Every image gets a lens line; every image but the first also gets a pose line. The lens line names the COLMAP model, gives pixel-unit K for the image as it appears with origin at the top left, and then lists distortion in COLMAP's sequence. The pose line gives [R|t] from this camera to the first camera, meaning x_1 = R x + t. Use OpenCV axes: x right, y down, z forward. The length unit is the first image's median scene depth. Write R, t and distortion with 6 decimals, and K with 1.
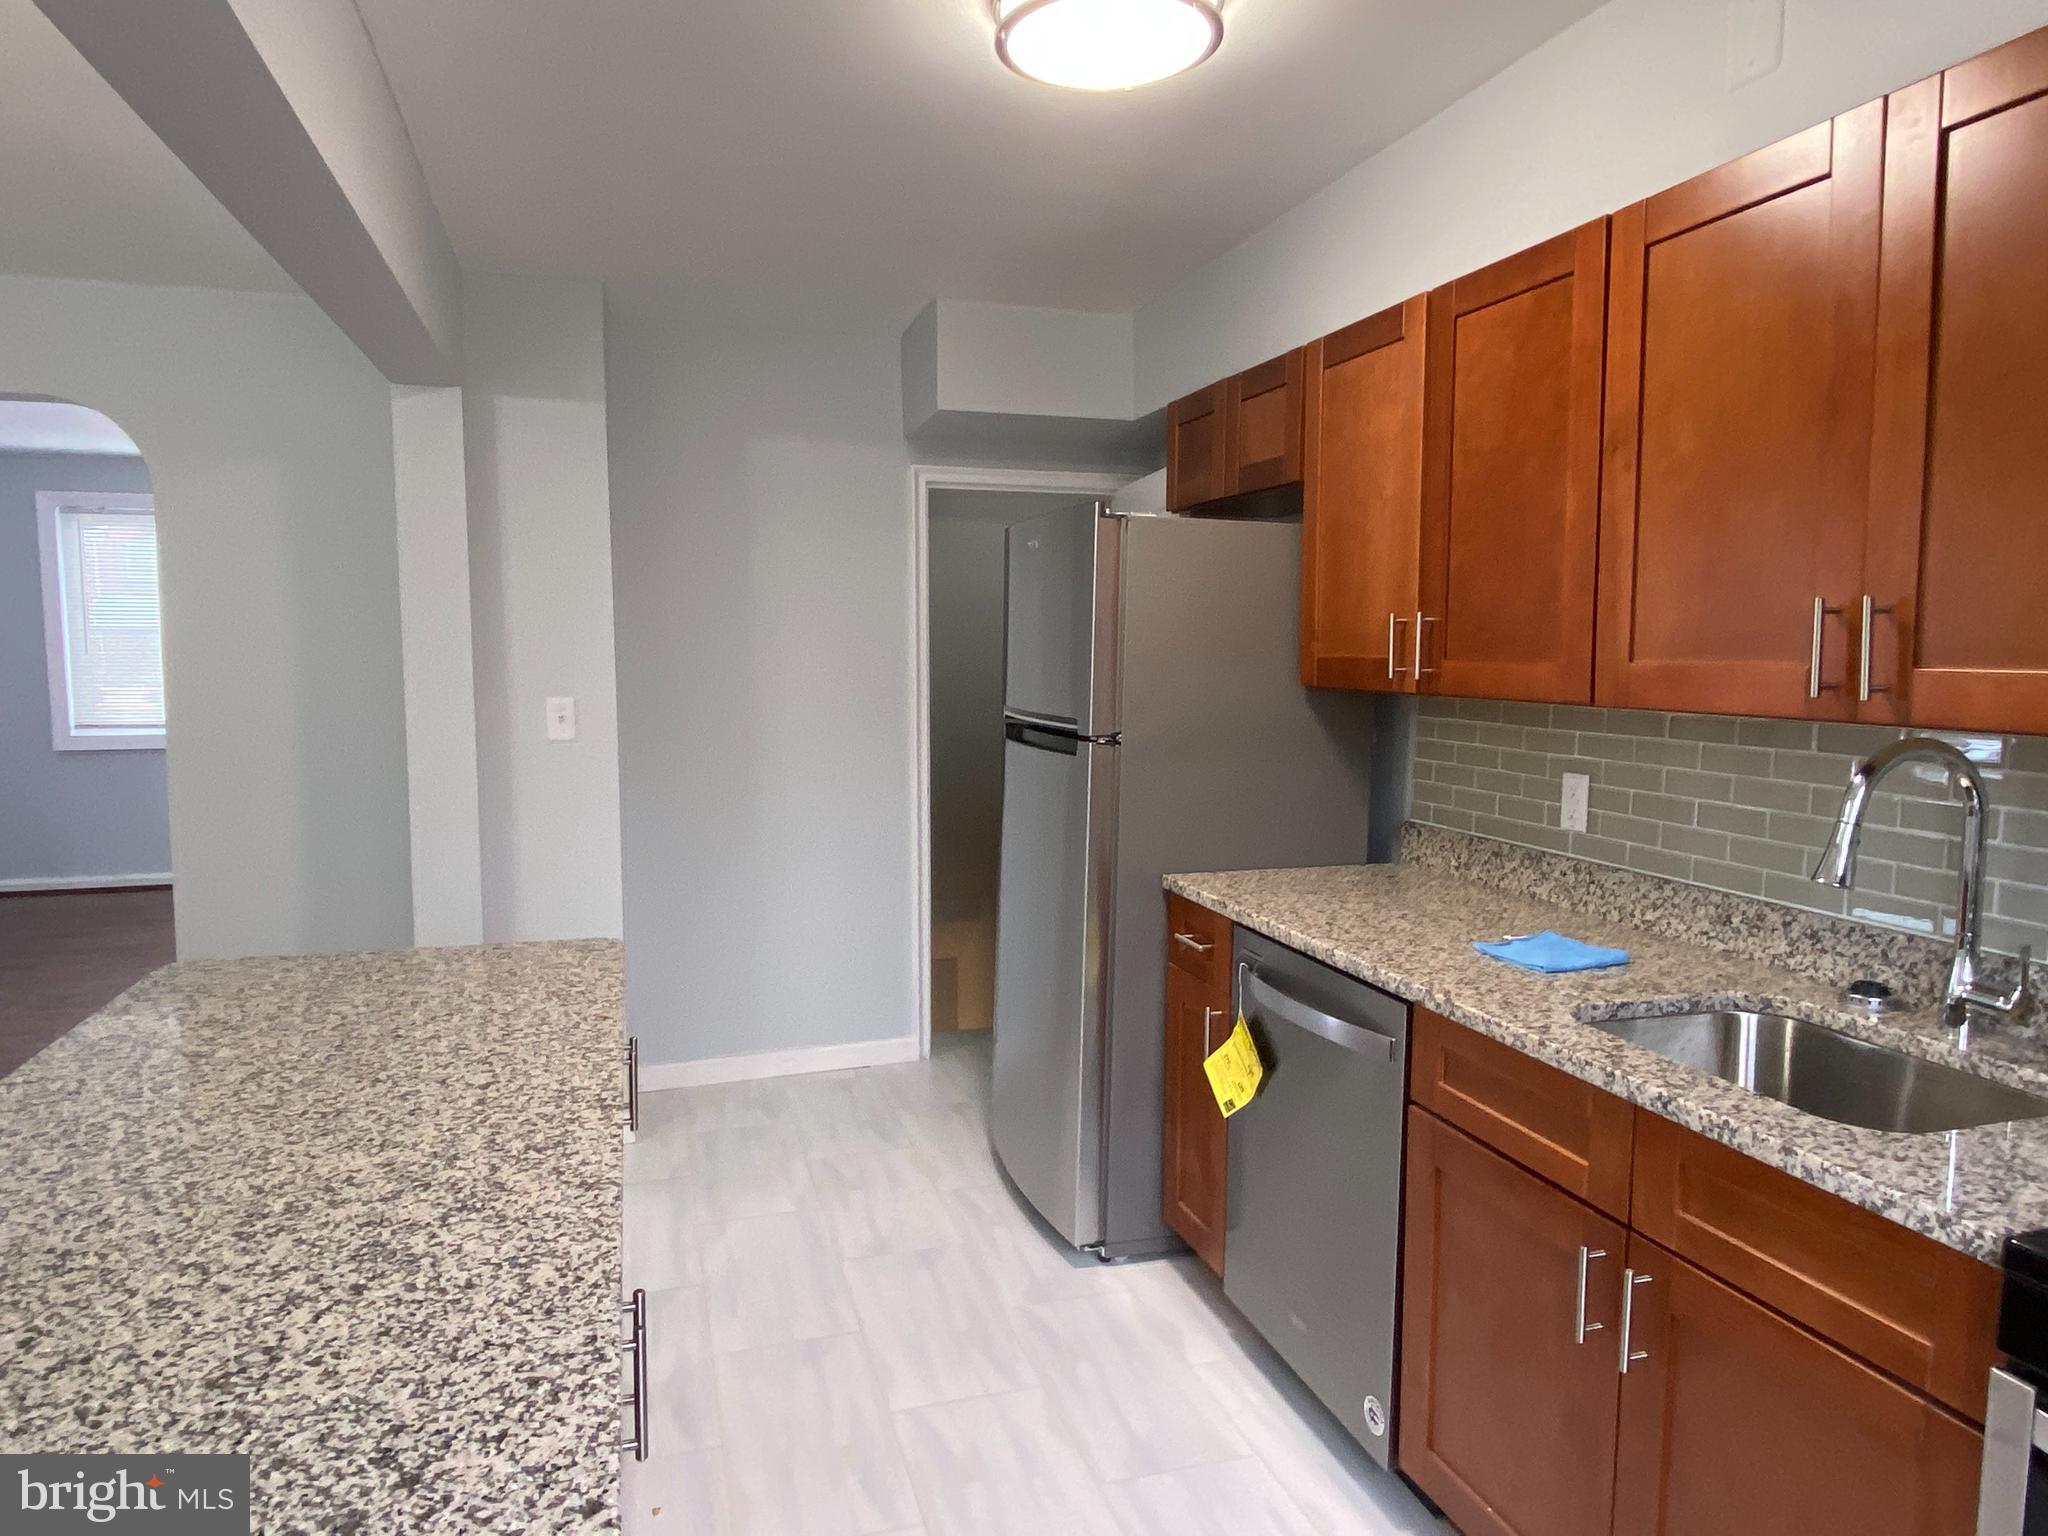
lens RADIAL K [[1256.0, 0, 1024.0], [0, 1256.0, 768.0], [0, 0, 1]] dist [0.092126, -0.103456]
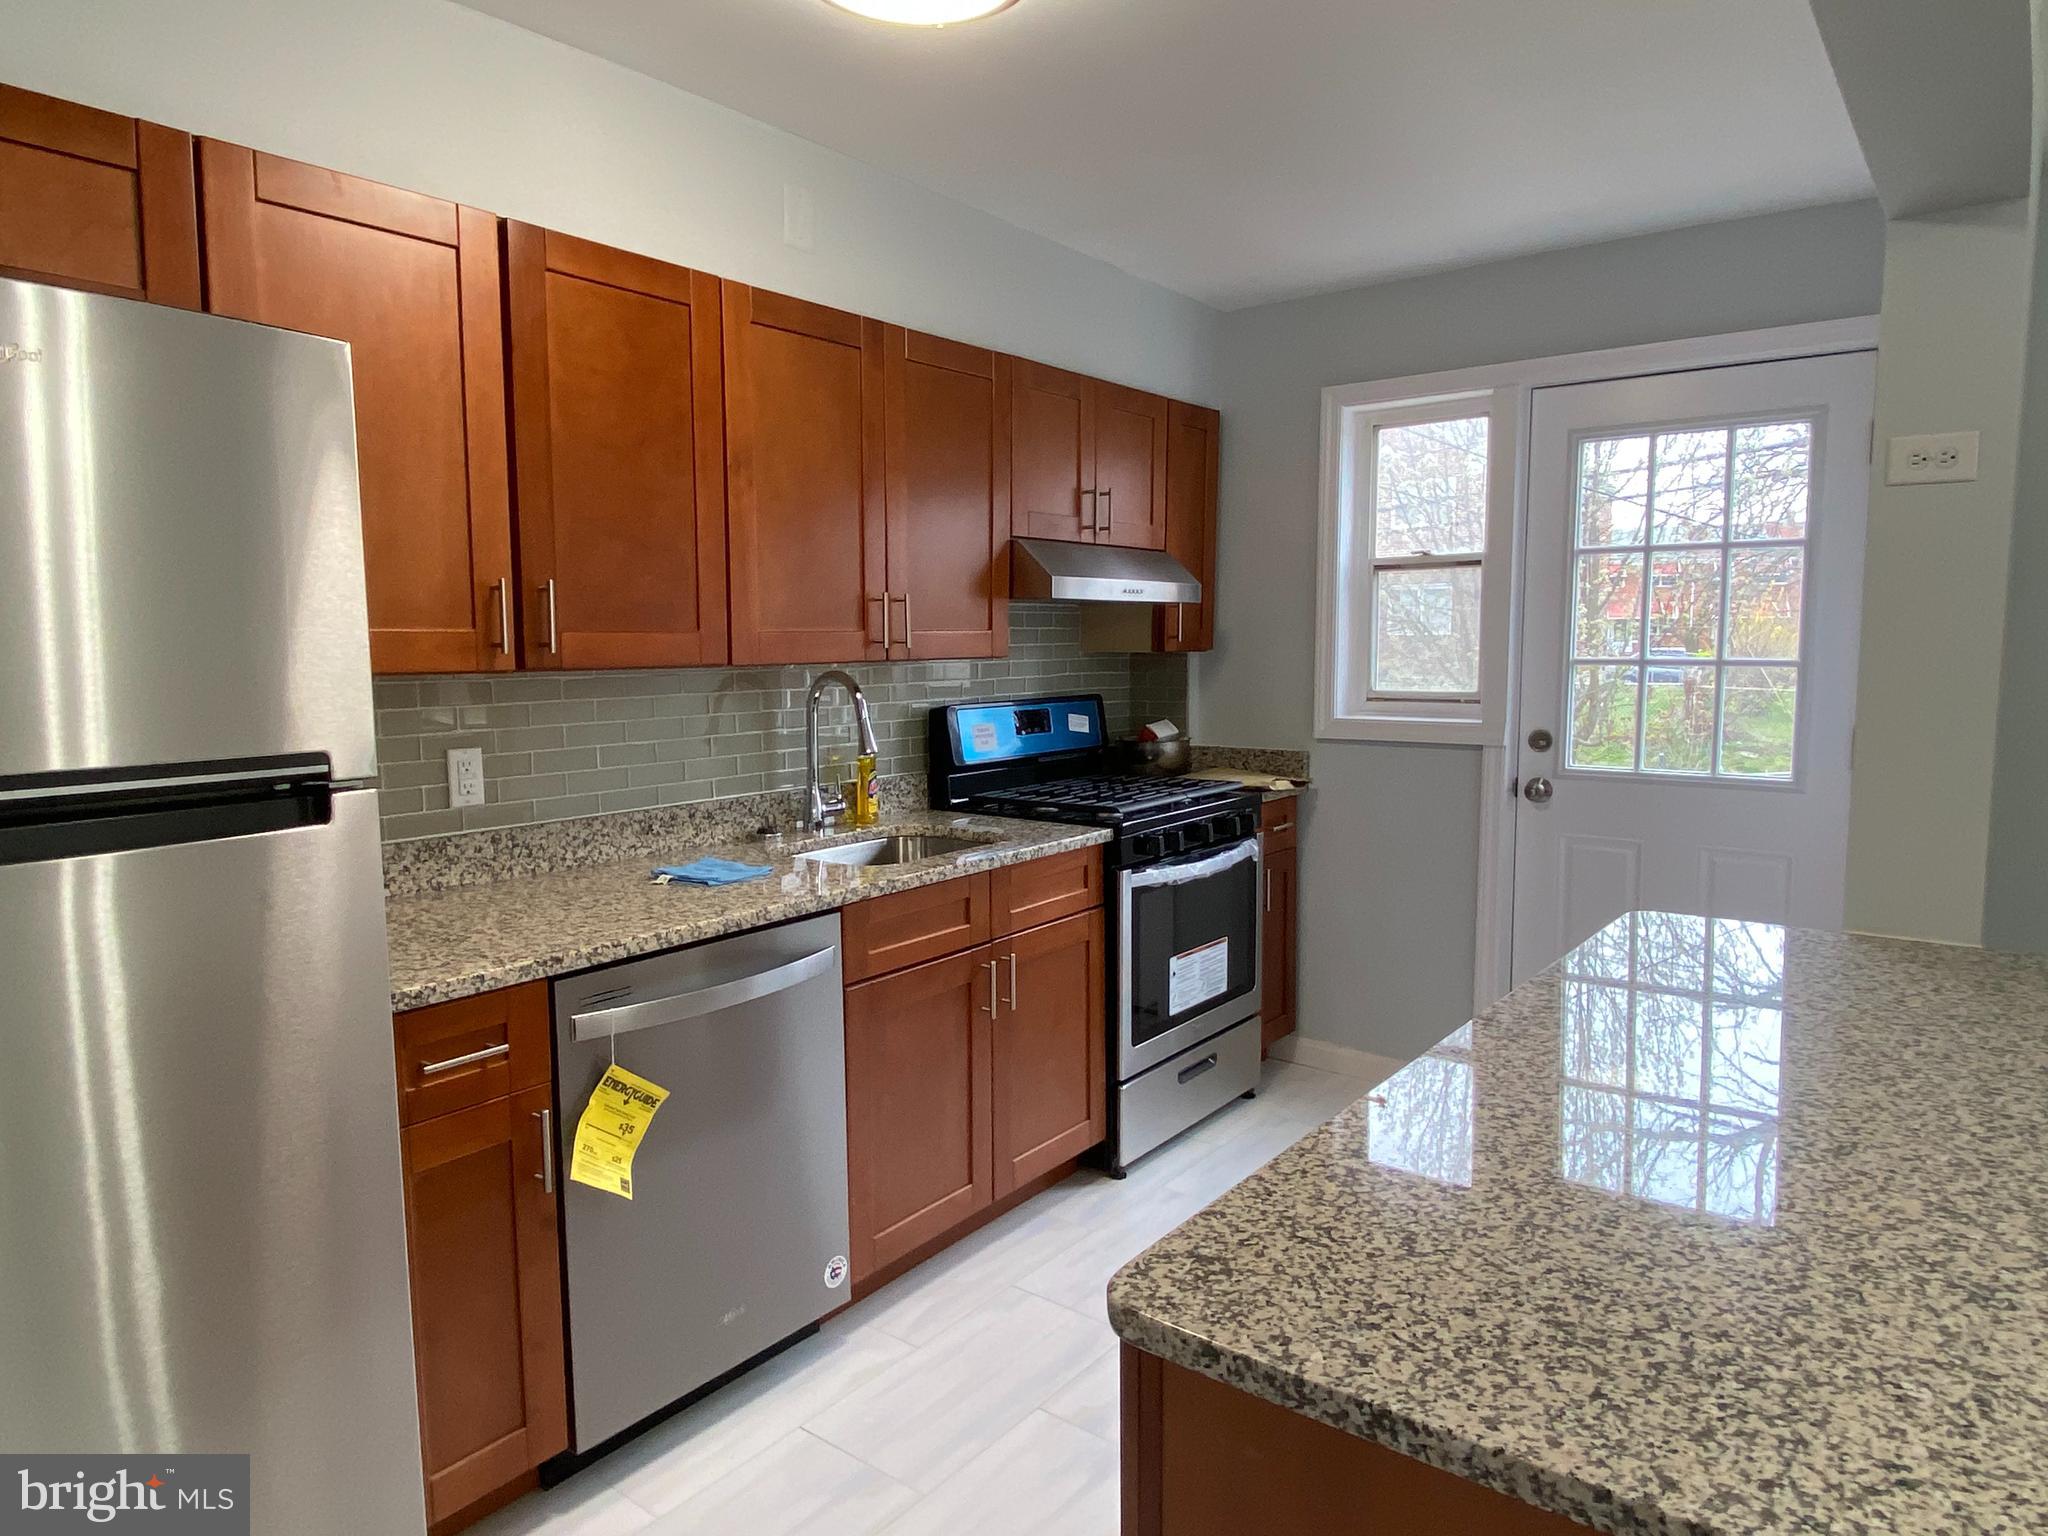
lens RADIAL K [[1264.3, 0, 1020.6], [0, 1264.3, 761.6], [0, 0, 1]] dist [0.062559, -0.063055]
pose [[-0.569407, -0.083699, 0.817784, -0.750925], [0.083007, 0.983865, 0.158493, -0.128615], [-0.817854, 0.158129, -0.553272, 1.449905]]
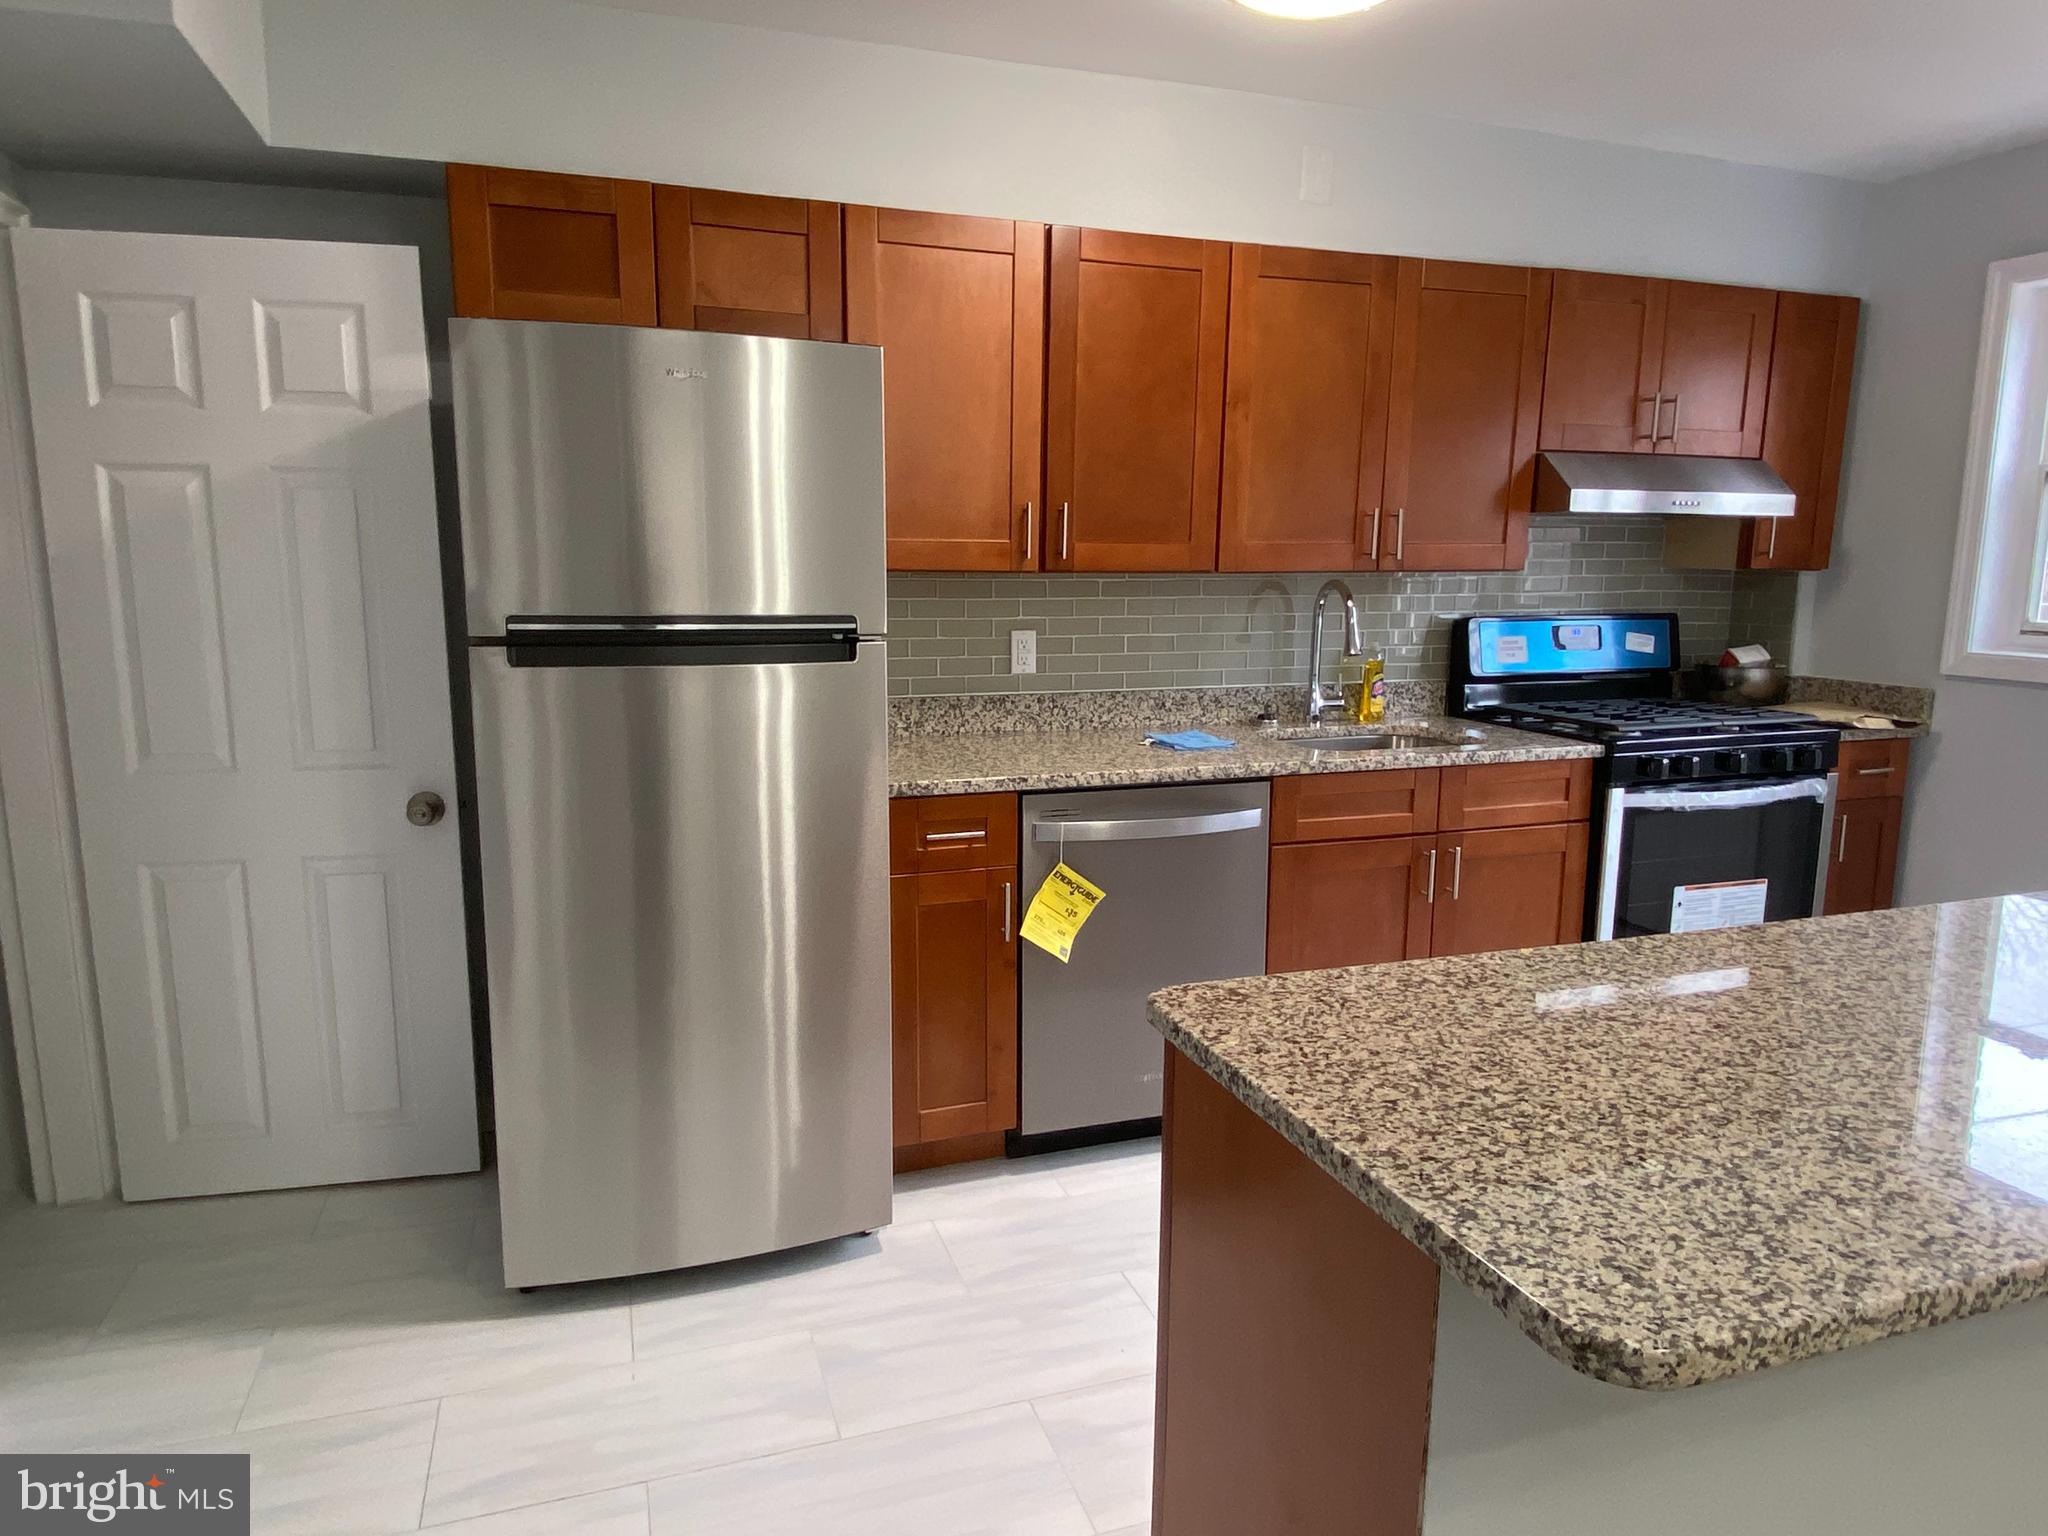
lens RADIAL K [[1256.0, 0, 1024.0], [0, 1256.0, 768.0], [0, 0, 1]] dist [0.092126, -0.103456]
pose [[-0.027686, -0.172315, 0.984653, -1.068633], [0.088820, 0.980710, 0.174122, -0.100665], [-0.995663, 0.092277, -0.011847, 1.246395]]
